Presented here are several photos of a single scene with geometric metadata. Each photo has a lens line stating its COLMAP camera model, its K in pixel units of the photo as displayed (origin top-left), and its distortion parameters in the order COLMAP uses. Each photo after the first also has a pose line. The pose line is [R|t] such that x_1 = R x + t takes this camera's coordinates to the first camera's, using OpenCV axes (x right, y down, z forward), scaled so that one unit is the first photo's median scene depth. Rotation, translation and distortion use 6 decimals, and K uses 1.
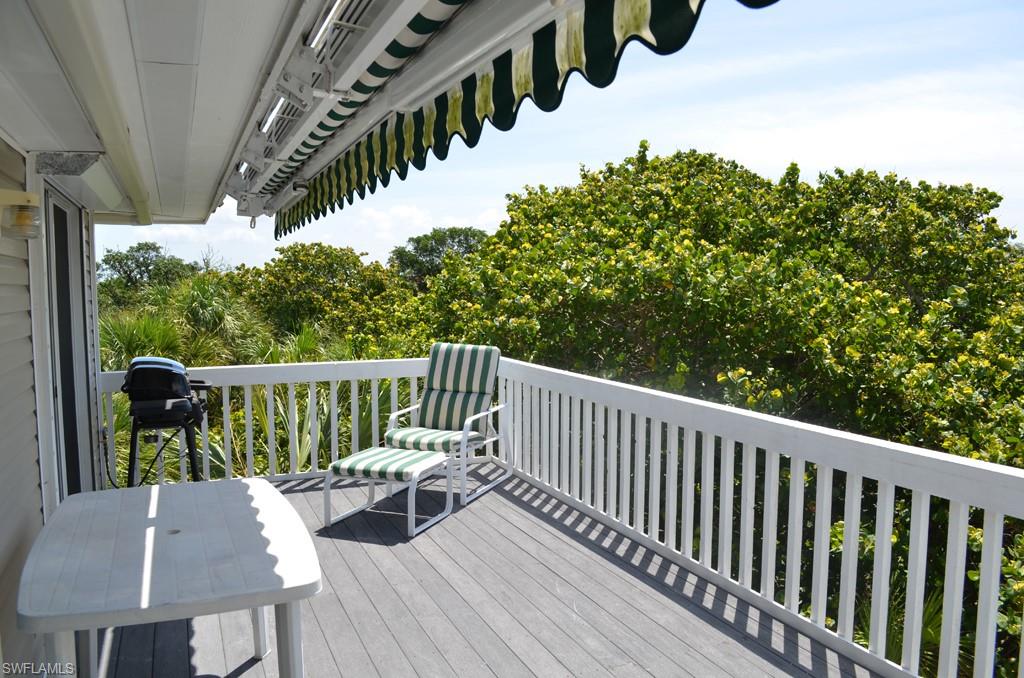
lens RADIAL K [[807.4, 0, 512.0], [0, 807.4, 341.4], [0, 0, 1]] dist [-0.079570, 0.002213]
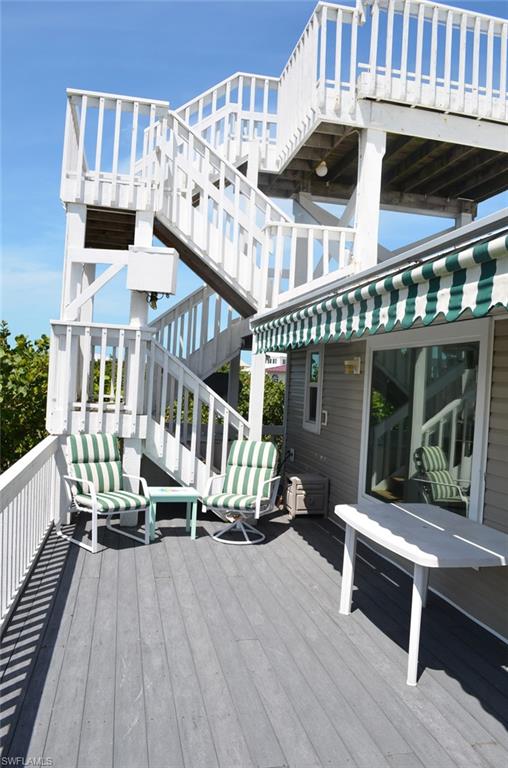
lens RADIAL K [[605.5, 0, 254.3], [0, 605.5, 386.5], [0, 0, 1]] dist [-0.079570, 0.002213]
pose [[-0.981963, -0.050896, 0.182095, -0.202309], [-0.038484, 0.996729, 0.071062, -0.137740], [-0.185116, 0.062772, -0.980710, 1.839017]]
